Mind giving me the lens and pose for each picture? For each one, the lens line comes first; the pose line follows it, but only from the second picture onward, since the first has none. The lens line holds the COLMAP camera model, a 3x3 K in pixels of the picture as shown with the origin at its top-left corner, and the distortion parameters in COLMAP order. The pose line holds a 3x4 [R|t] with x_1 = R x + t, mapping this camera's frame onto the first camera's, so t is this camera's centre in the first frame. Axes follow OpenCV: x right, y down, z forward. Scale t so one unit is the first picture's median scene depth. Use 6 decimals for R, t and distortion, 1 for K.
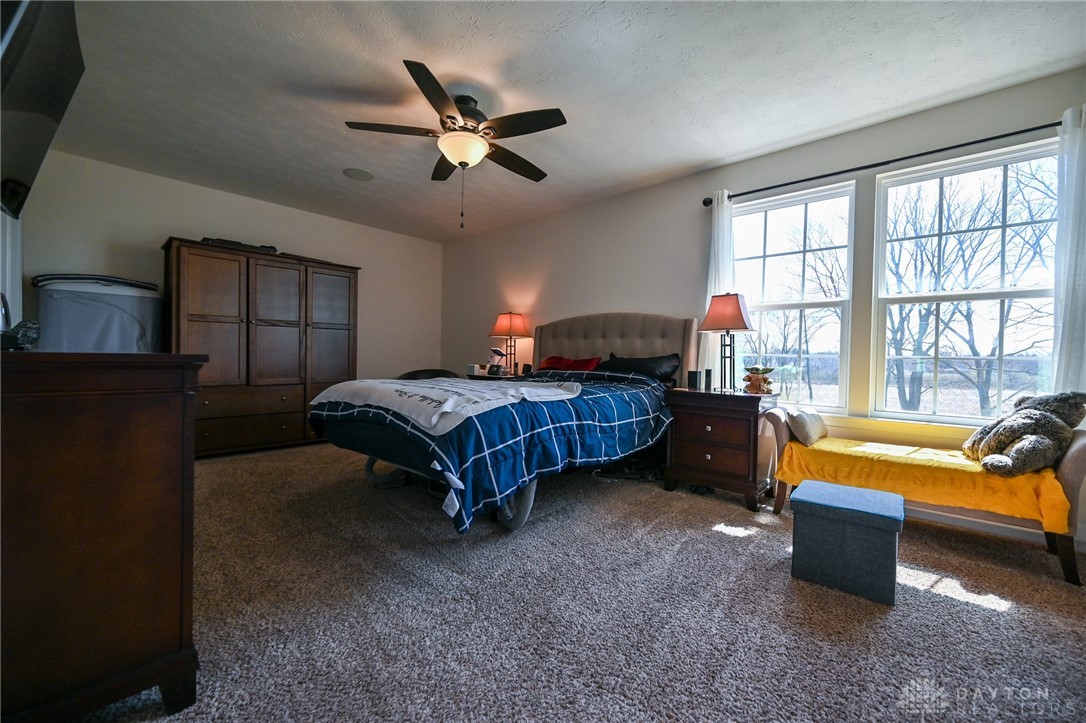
lens RADIAL K [[427.5, 0, 541.7], [0, 427.5, 362.4], [0, 0, 1]] dist [-0.001166, -0.000064]
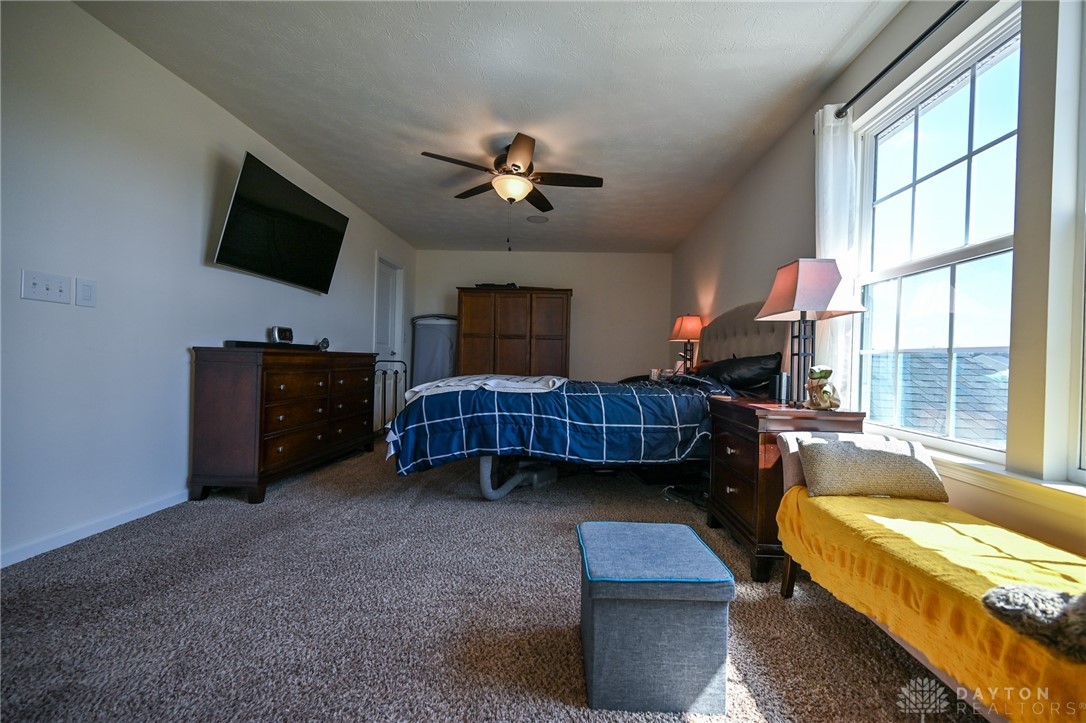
lens RADIAL K [[427.5, 0, 565.0], [0, 427.5, 365.2], [0, 0, 1]] dist [-0.001166, -0.000064]
pose [[0.642292, 0.004394, -0.766448, 0.897081], [-0.025592, 0.999549, -0.015716, 0.030383], [0.766033, 0.029710, 0.642114, 0.357049]]
